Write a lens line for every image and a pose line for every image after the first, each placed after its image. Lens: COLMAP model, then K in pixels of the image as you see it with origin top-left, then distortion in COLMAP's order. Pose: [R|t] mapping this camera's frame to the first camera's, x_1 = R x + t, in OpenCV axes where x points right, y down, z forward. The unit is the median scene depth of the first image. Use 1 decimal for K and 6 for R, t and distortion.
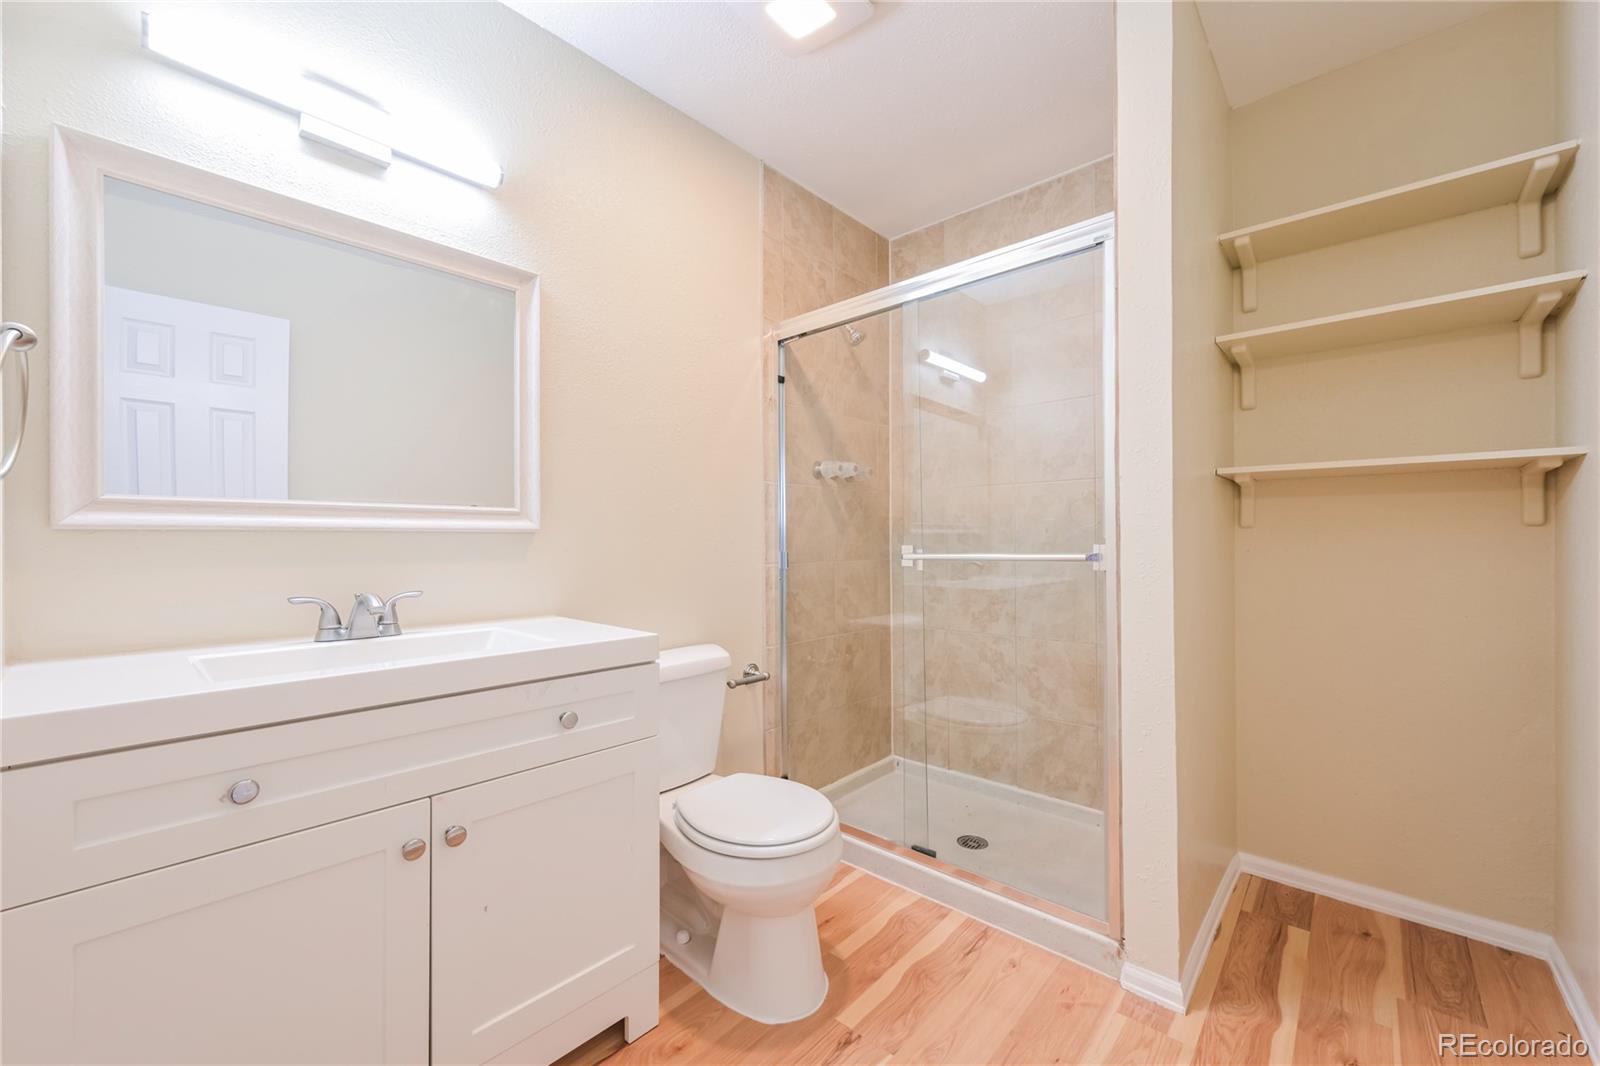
lens RADIAL K [[623.1, 0, 806.1], [0, 623.1, 546.5], [0, 0, 1]] dist [0.002541, 0.000284]
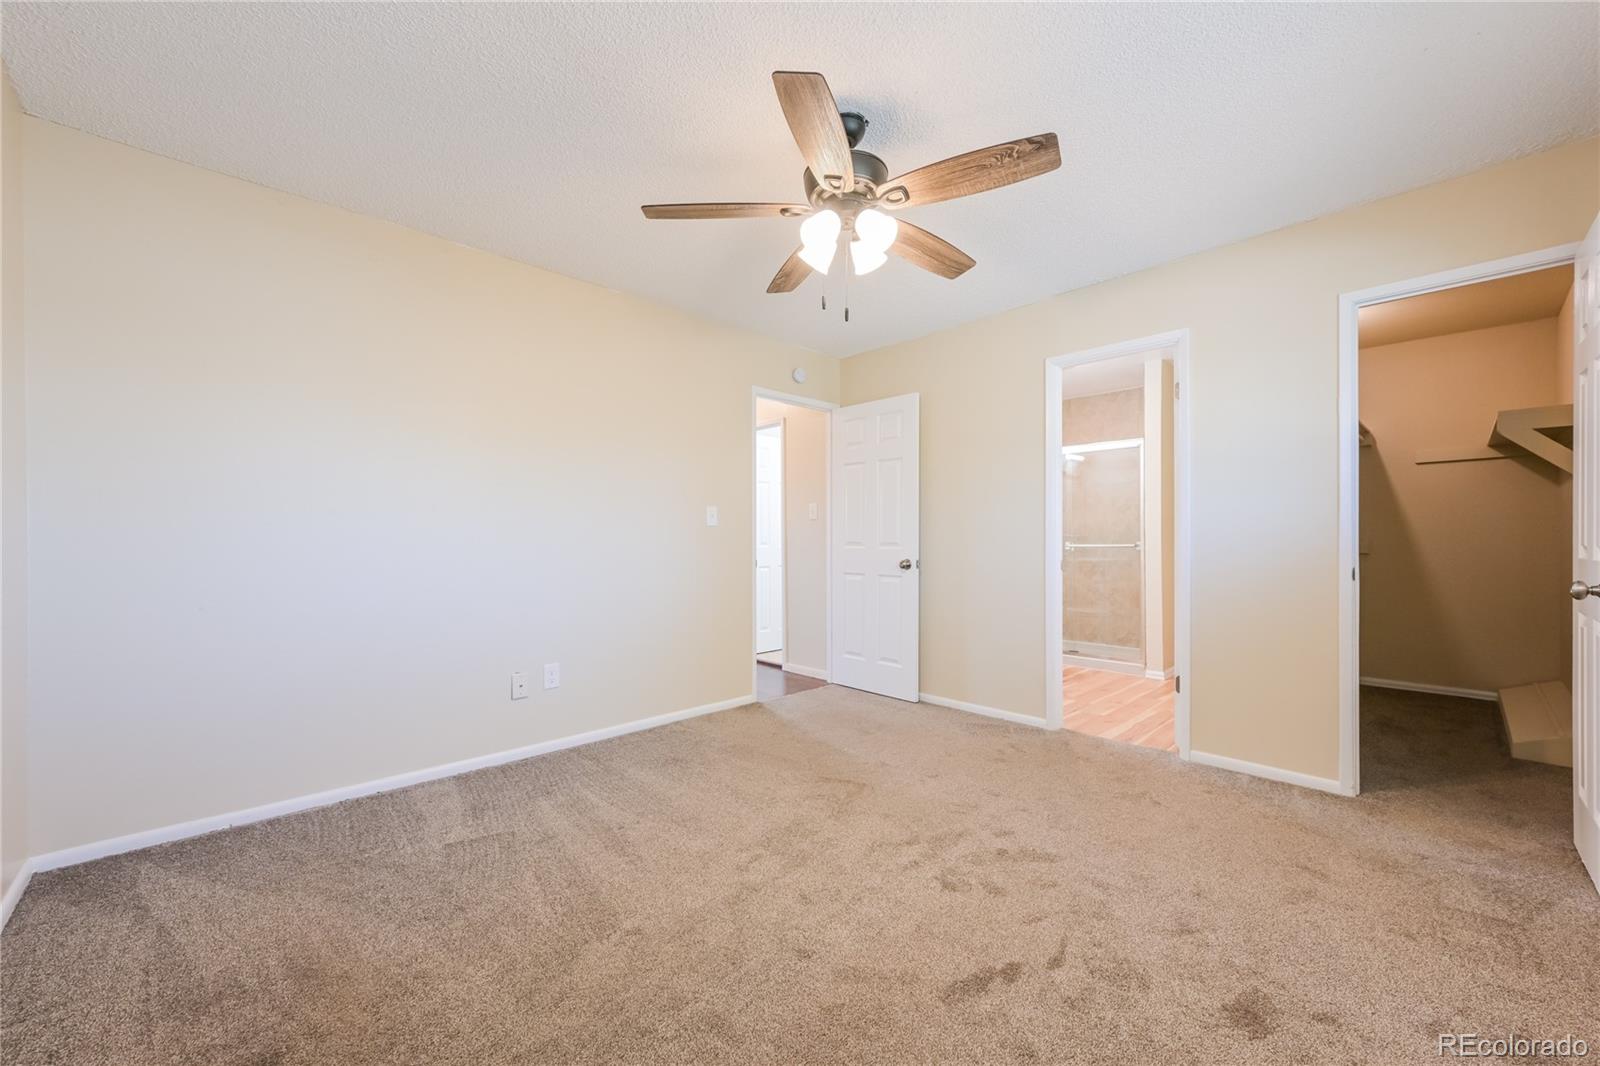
lens RADIAL K [[623.1, 0, 806.1], [0, 623.1, 546.5], [0, 0, 1]] dist [0.002541, 0.000284]
pose [[0.997526, 0.001166, -0.070282, -0.589289], [-0.001010, 0.999997, 0.002265, 0.009560], [0.070285, -0.002189, 0.997525, -1.353384]]
